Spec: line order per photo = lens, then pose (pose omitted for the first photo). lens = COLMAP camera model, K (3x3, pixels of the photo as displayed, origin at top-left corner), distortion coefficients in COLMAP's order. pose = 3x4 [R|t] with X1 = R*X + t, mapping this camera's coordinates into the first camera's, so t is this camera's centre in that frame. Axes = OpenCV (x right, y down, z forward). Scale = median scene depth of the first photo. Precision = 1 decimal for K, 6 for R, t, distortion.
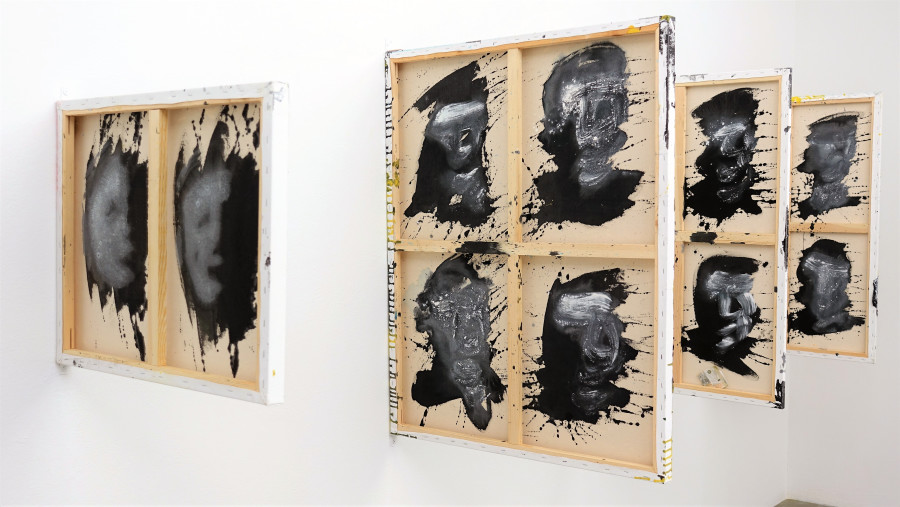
lens RADIAL K [[1075.2, 0, 451.9], [0, 1075.2, 254.5], [0, 0, 1]] dist [-0.003314, 0.000000]
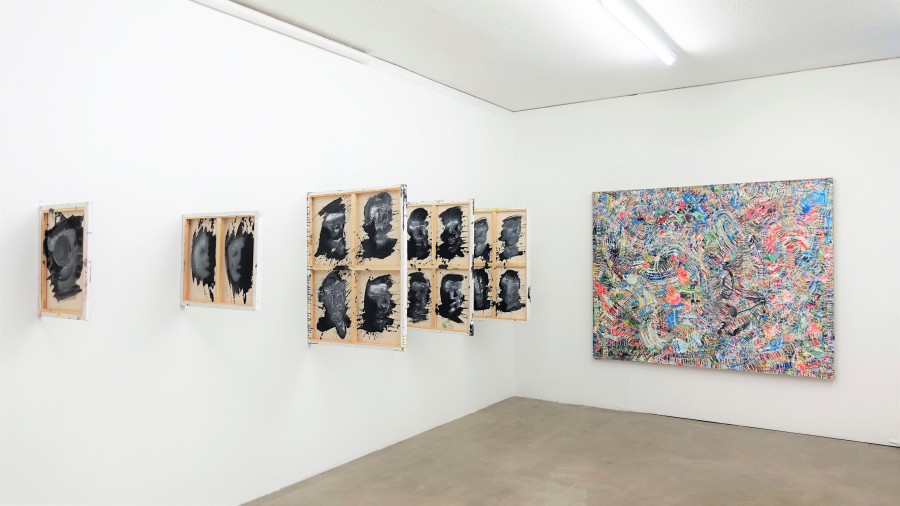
lens RADIAL K [[638.6, 0, 447.9], [0, 638.6, 247.2], [0, 0, 1]] dist [0.003147, 0.000441]
pose [[0.994347, 0.001549, 0.106163, 0.122237], [0.005775, 0.997625, -0.068643, 0.053027], [-0.106017, 0.068869, 0.991977, -0.596970]]
